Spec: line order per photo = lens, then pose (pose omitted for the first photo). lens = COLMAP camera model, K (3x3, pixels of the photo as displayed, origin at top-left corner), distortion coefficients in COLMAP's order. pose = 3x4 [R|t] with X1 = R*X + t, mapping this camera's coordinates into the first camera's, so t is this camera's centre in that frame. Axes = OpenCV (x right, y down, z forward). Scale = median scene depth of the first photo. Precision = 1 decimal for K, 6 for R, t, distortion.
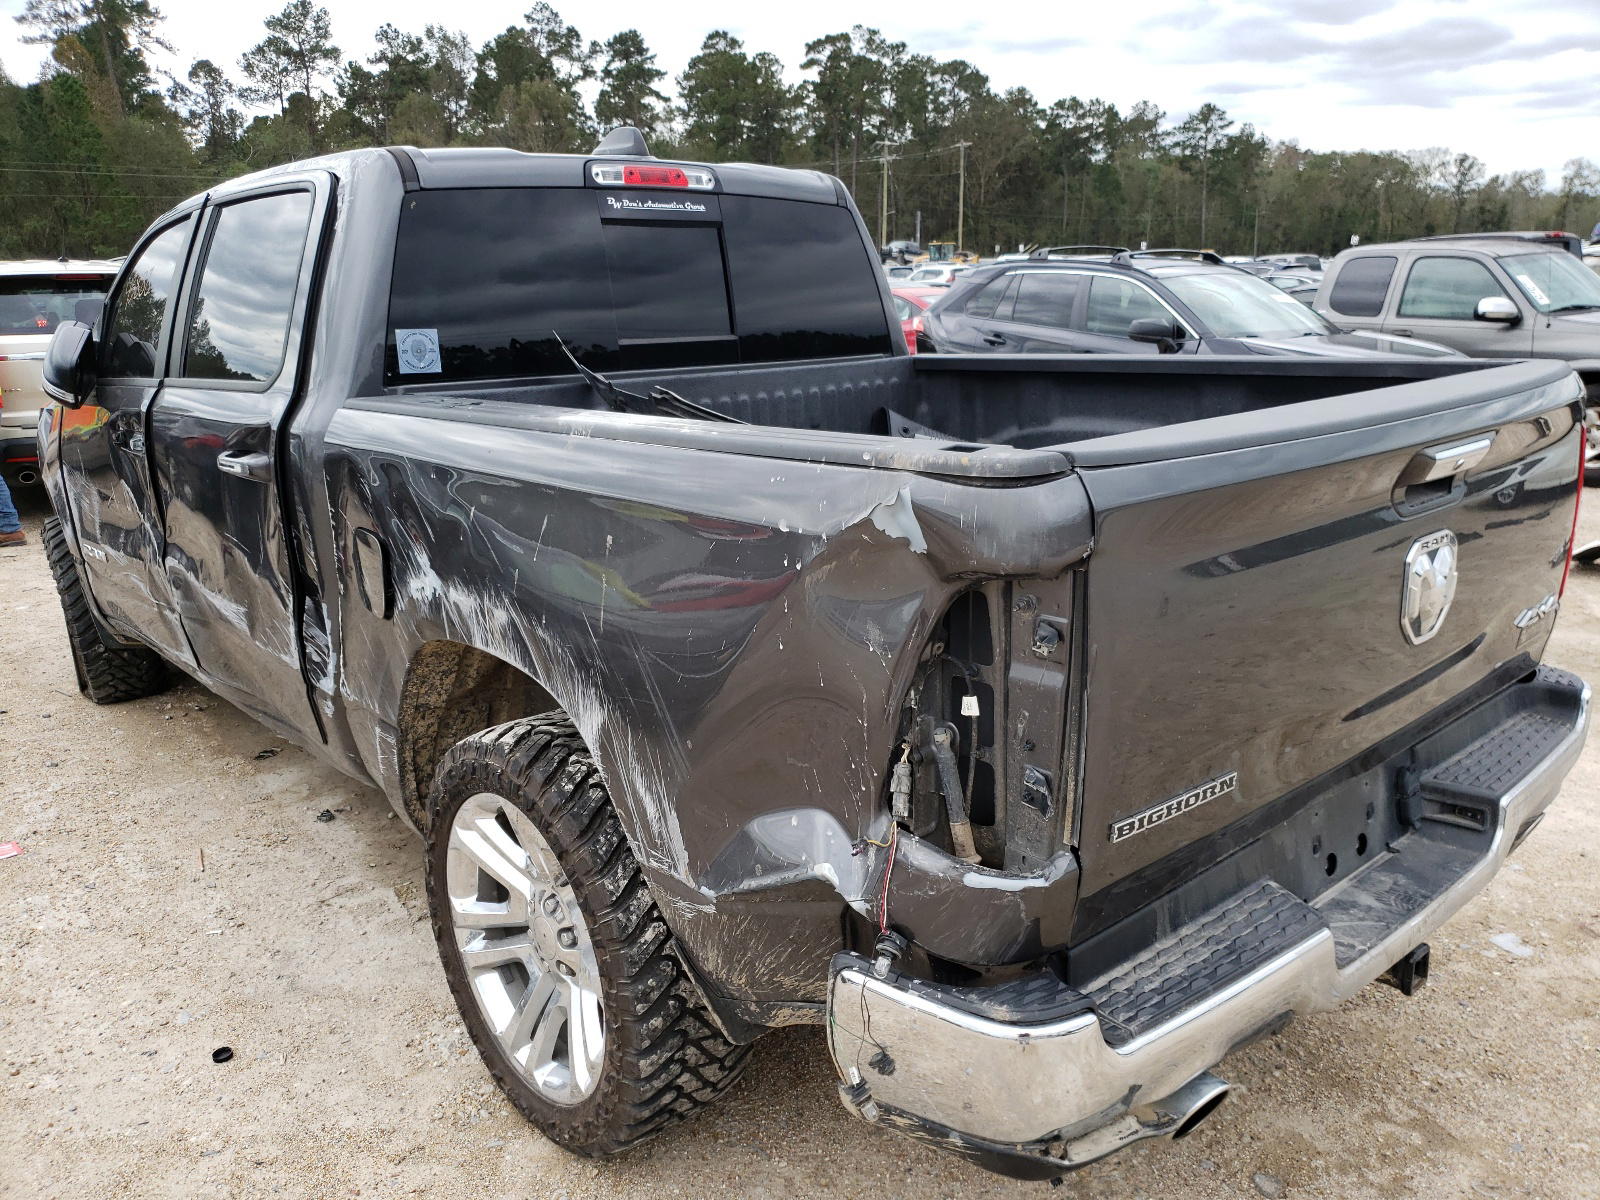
lens RADIAL K [[1307.0, 0, 797.7], [0, 1307.0, 605.7], [0, 0, 1]] dist [-0.038728, 0.089539]
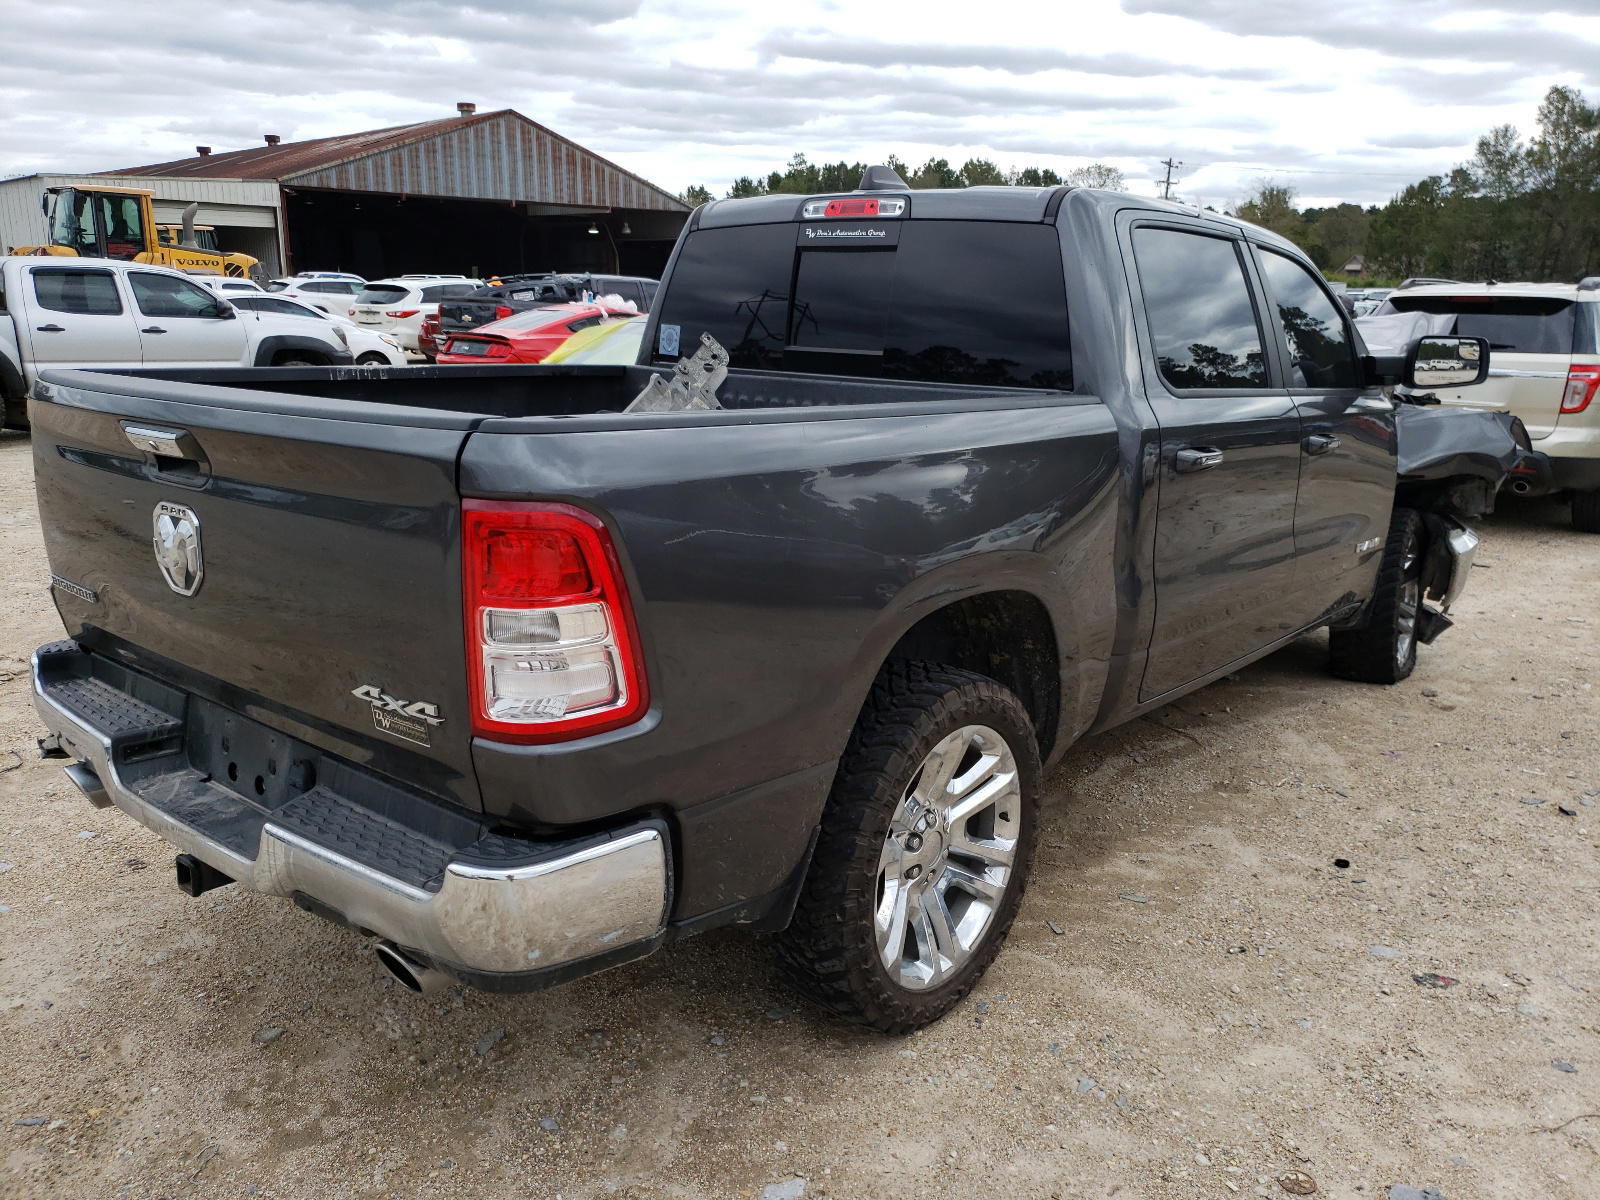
lens RADIAL K [[1307.0, 0, 797.7], [0, 1307.0, 605.7], [0, 0, 1]] dist [-0.038728, 0.089539]
pose [[0.090058, 0.246763, -0.964882, 1.221974], [-0.262552, 0.940430, 0.216004, -0.268934], [0.960706, 0.233879, 0.149481, 0.985778]]
